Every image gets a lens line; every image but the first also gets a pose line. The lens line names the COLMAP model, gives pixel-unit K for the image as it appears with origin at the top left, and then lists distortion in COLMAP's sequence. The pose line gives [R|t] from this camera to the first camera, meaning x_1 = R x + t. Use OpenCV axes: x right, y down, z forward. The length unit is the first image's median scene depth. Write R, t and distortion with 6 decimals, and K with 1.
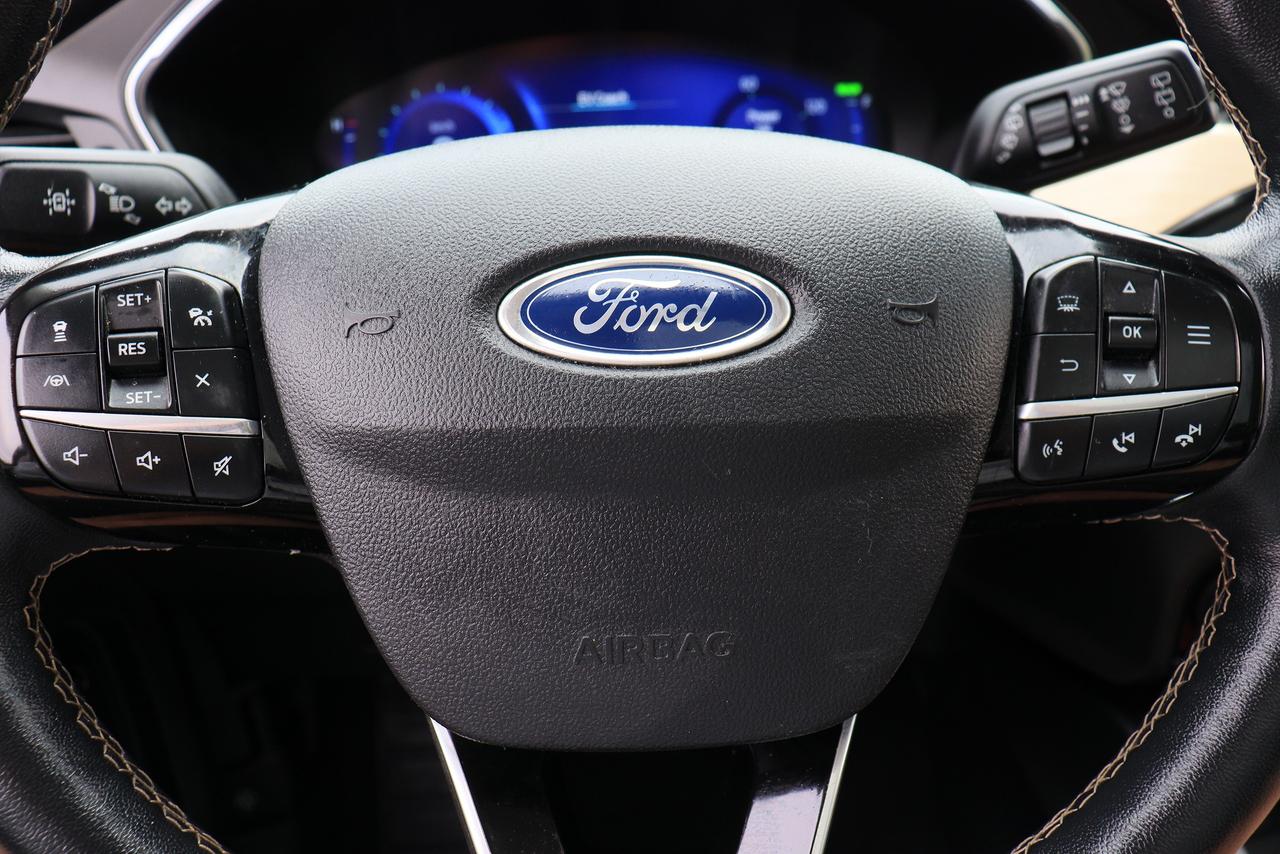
lens RADIAL K [[1045.7, 0, 640.0], [0, 1045.7, 427.0], [0, 0, 1]] dist [-0.181041, 0.144979]
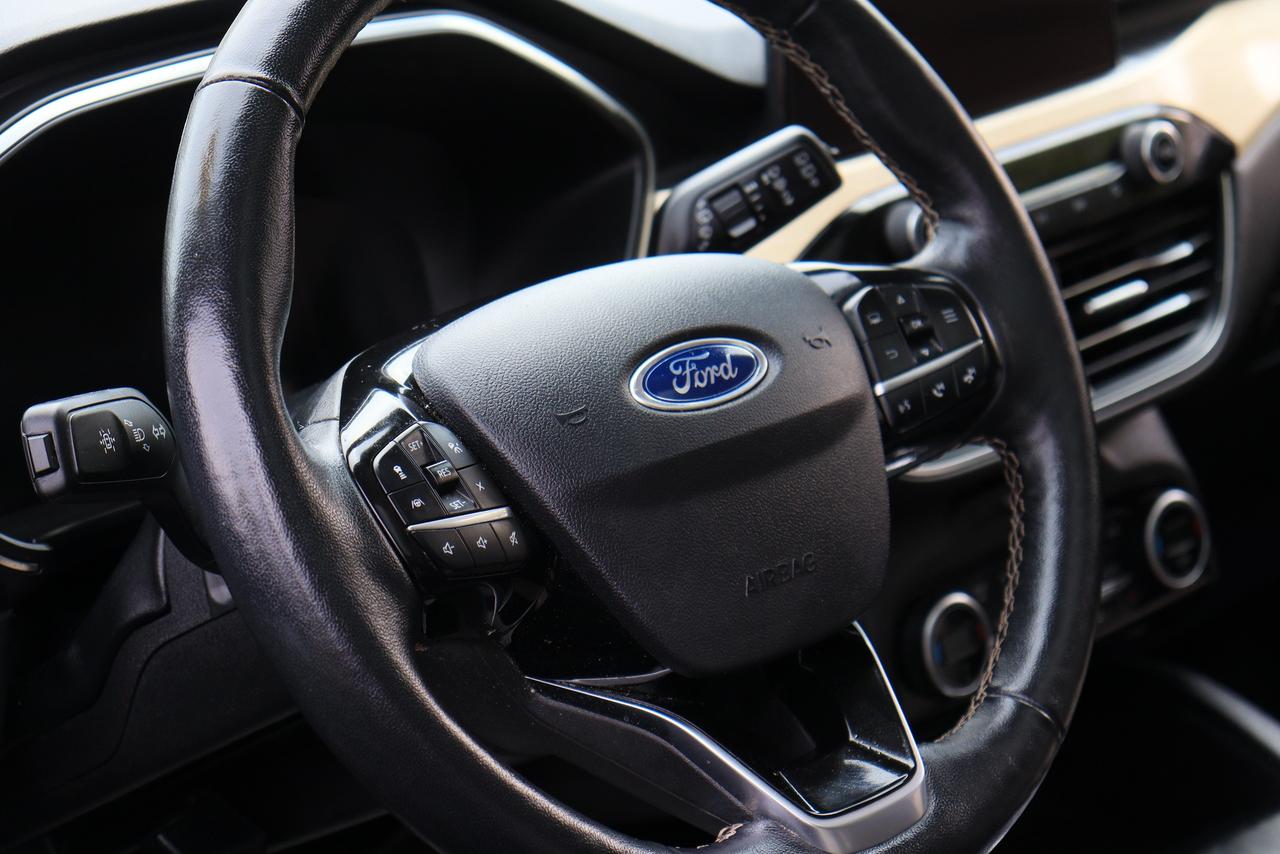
lens RADIAL K [[3034.9, 0, 640.0], [0, 3034.9, 427.0], [0, 0, 1]] dist [0.346992, 0.205561]
pose [[0.751450, -0.224220, 0.620523, -2.124337], [0.358532, 0.928279, -0.098755, 0.278114], [-0.553875, 0.296687, 0.777945, -1.811052]]
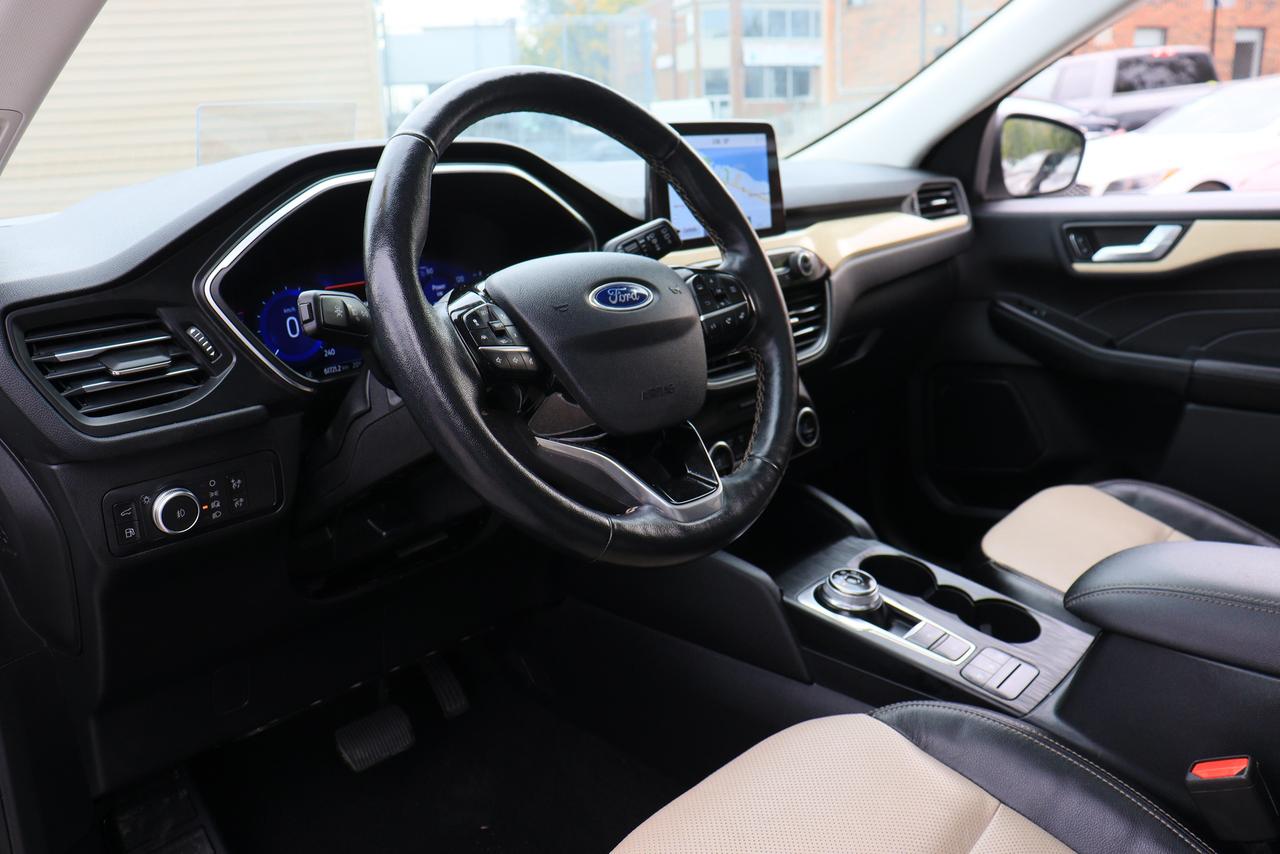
lens RADIAL K [[1045.7, 0, 640.0], [0, 1045.7, 427.0], [0, 0, 1]] dist [-0.181041, 0.144979]
pose [[0.716591, -0.187302, 0.671874, -1.642474], [0.343217, 0.933268, -0.105889, 0.470081], [-0.607206, 0.306478, 0.733057, -0.975788]]
